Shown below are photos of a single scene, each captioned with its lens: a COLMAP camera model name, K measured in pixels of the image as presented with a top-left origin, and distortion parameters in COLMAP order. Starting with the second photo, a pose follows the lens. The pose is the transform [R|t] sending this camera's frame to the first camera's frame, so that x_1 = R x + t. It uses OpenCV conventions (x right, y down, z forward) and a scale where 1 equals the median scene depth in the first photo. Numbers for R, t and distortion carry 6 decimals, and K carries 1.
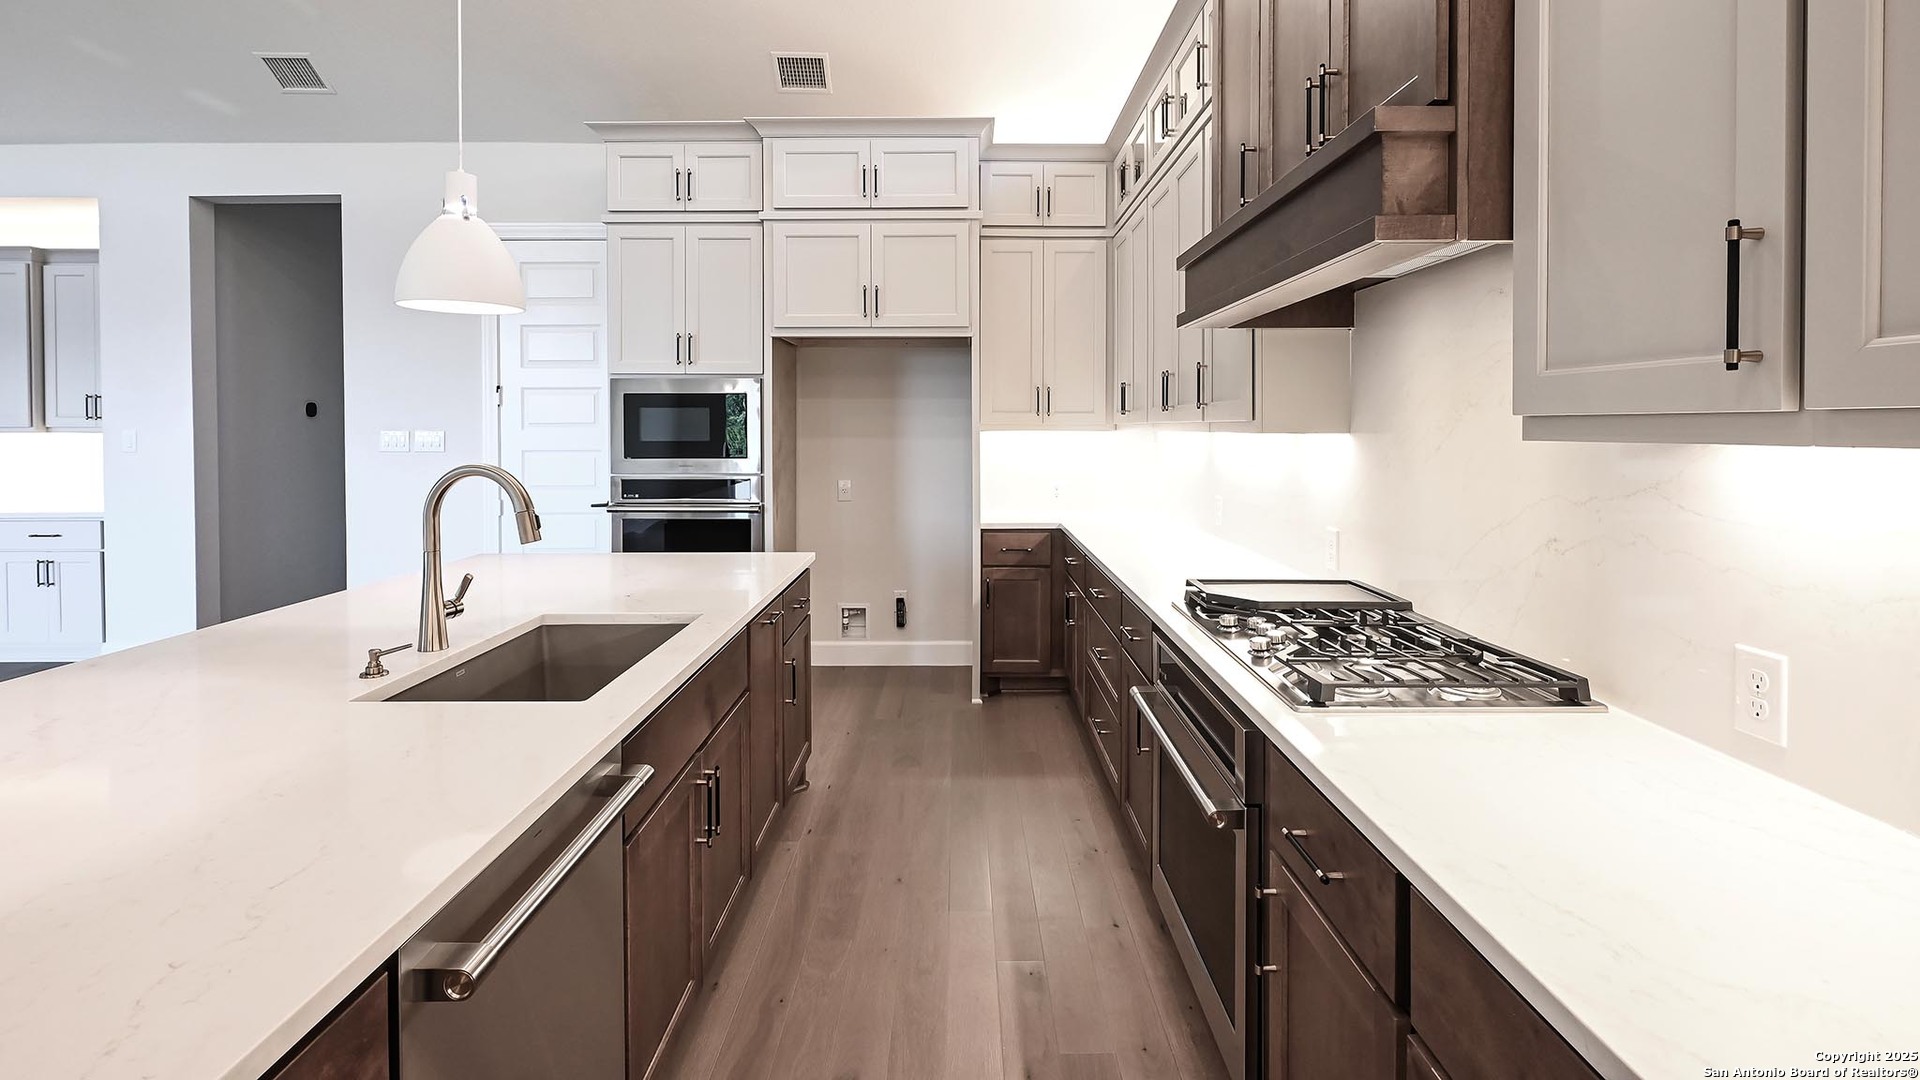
lens RADIAL K [[886.7, 0, 966.4], [0, 886.7, 448.5], [0, 0, 1]] dist [0.000624, 0.000701]
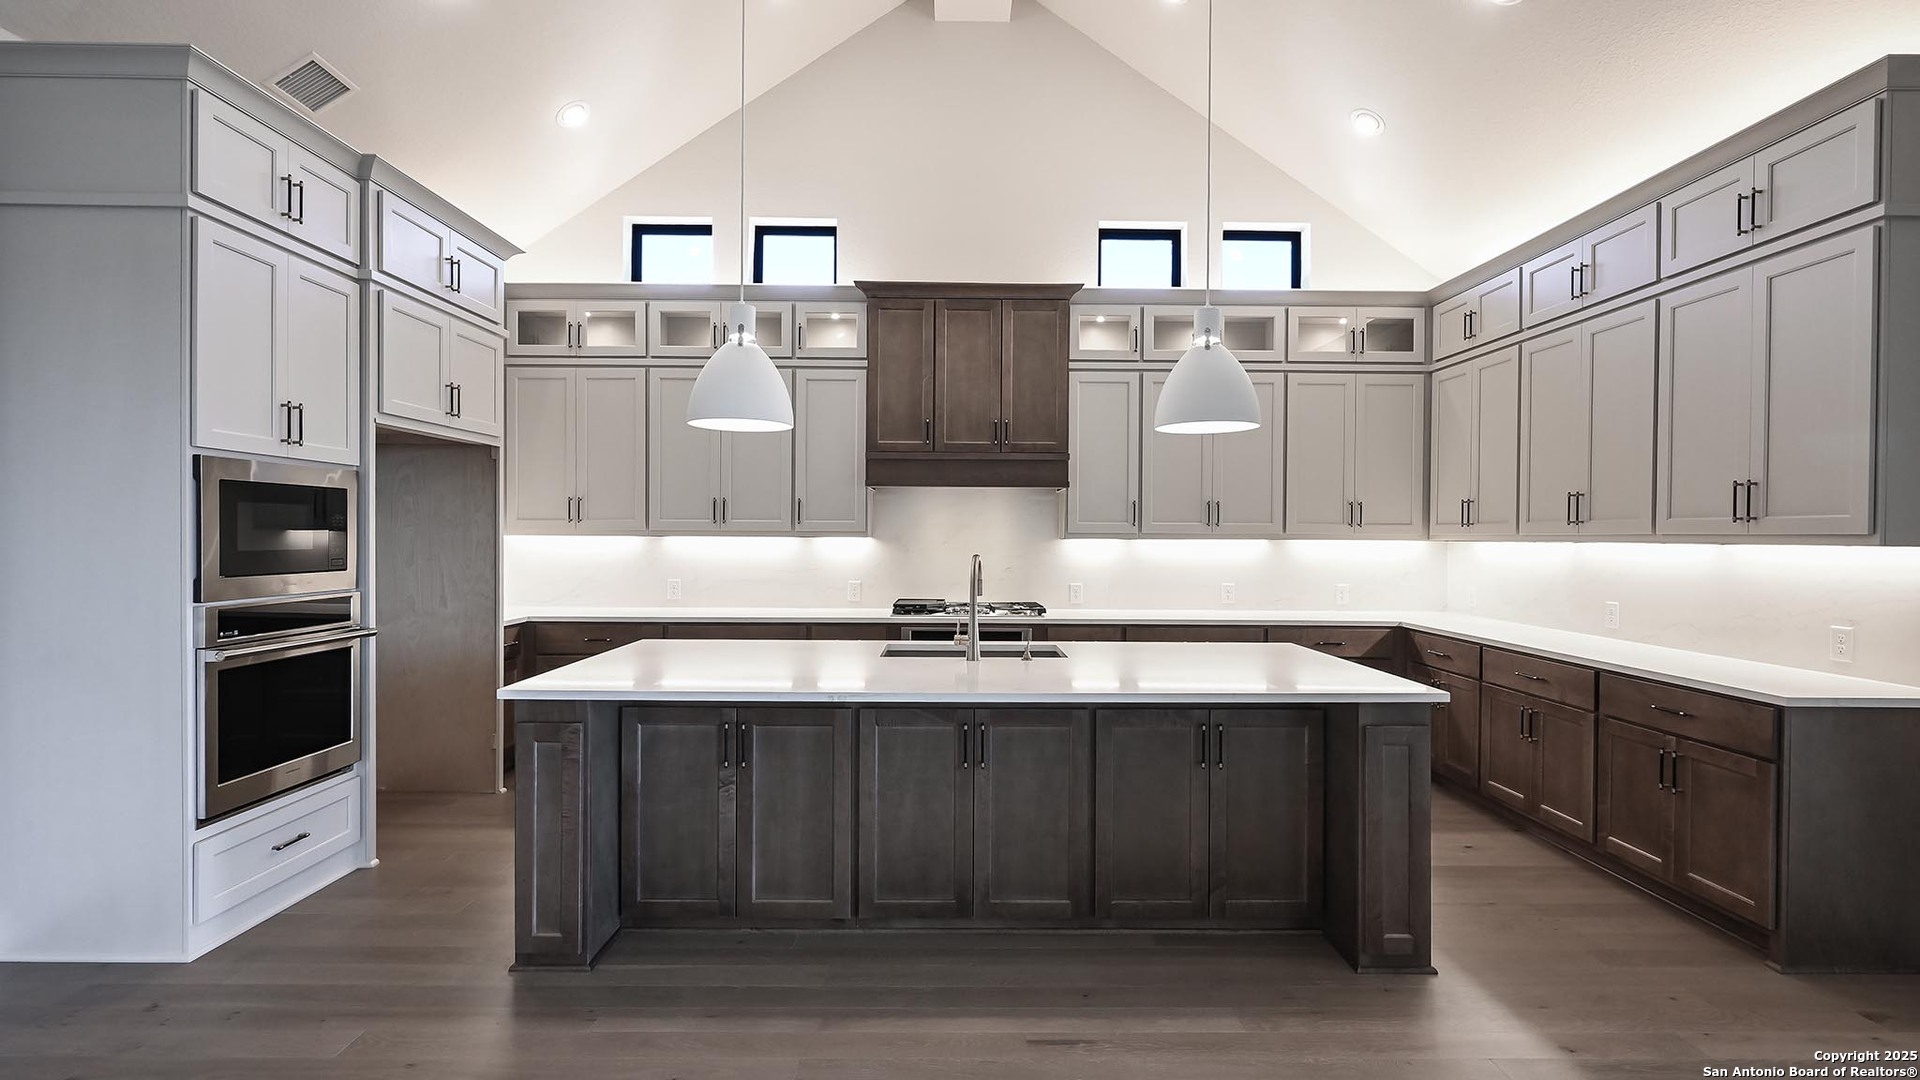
lens RADIAL K [[886.7, 0, 967.2], [0, 886.7, 538.0], [0, 0, 1]] dist [0.000624, 0.000701]
pose [[-0.005624, -0.003638, 0.999978, -1.048978], [0.016201, 0.999862, 0.003728, -0.011745], [-0.999853, 0.016222, -0.005564, 0.448156]]
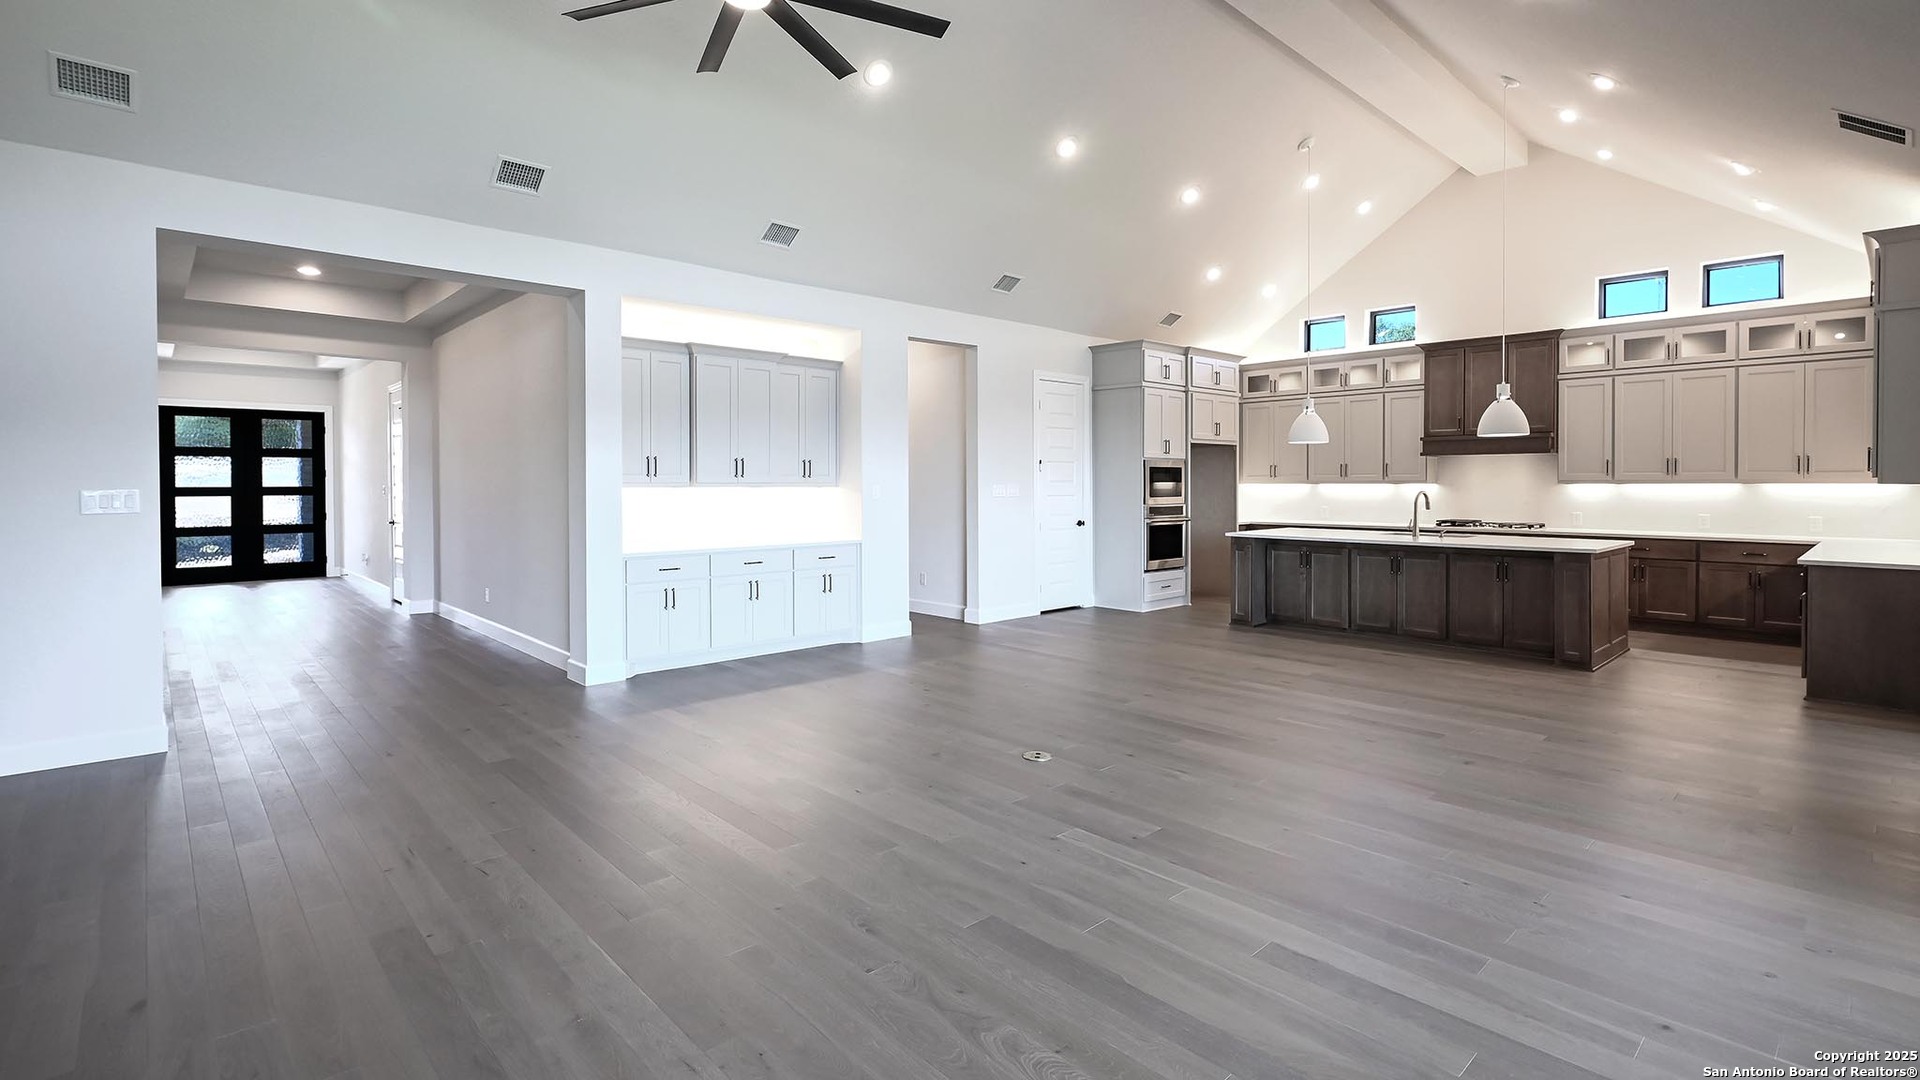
lens RADIAL K [[886.7, 0, 953.3], [0, 886.7, 495.3], [0, 0, 1]] dist [0.000624, 0.000701]
pose [[0.741378, -0.011538, 0.670988, -2.168260], [0.016926, 0.999856, -0.001509, 0.001972], [-0.670874, 0.012475, 0.741467, -0.264650]]
